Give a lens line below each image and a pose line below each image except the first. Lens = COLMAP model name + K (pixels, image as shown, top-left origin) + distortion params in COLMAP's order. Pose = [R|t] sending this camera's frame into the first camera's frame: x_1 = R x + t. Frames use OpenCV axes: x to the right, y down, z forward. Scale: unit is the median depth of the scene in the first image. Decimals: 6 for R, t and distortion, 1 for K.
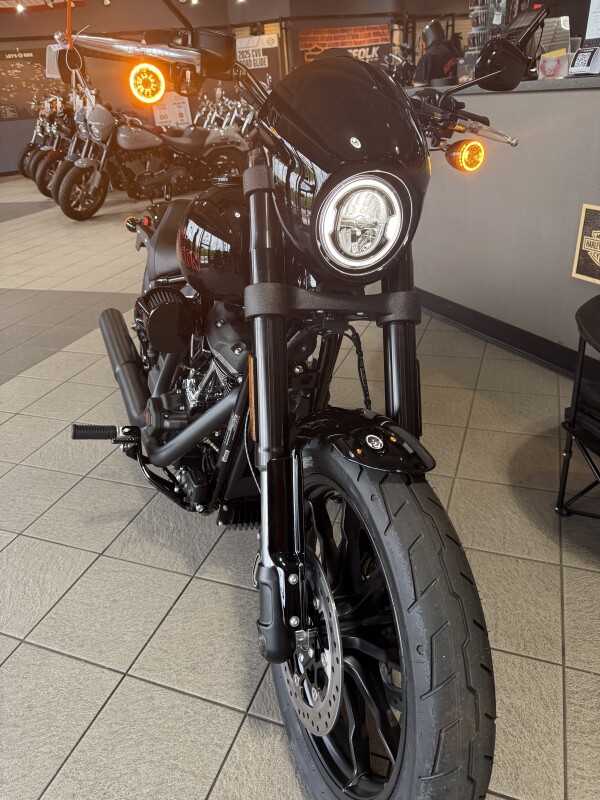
lens RADIAL K [[573.5, 0, 299.1], [0, 573.5, 400.6], [0, 0, 1]] dist [0.005293, -0.005942]
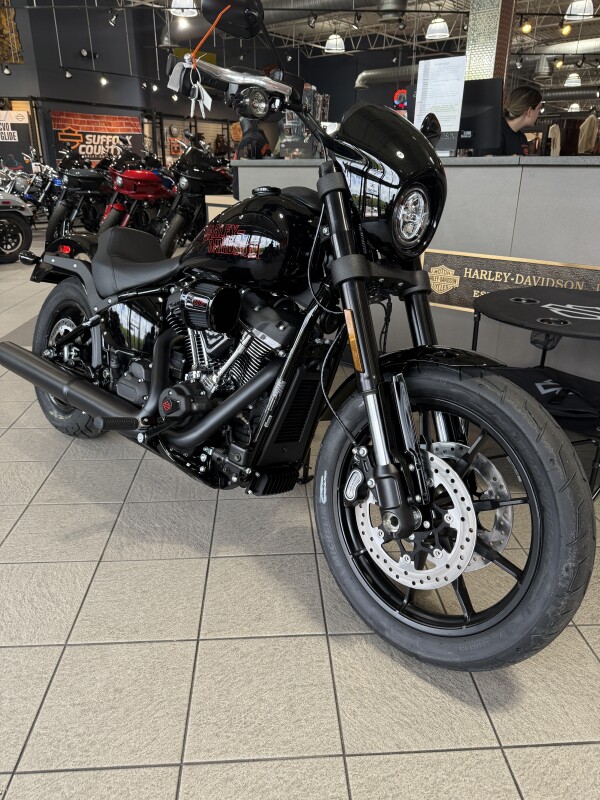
lens RADIAL K [[573.5, 0, 295.8], [0, 573.5, 401.0], [0, 0, 1]] dist [0.005293, -0.005942]
pose [[0.910277, -0.069013, 0.408206, -0.101581], [0.123176, 0.986502, -0.107895, 0.034898], [-0.395250, 0.148496, 0.906491, -0.014503]]
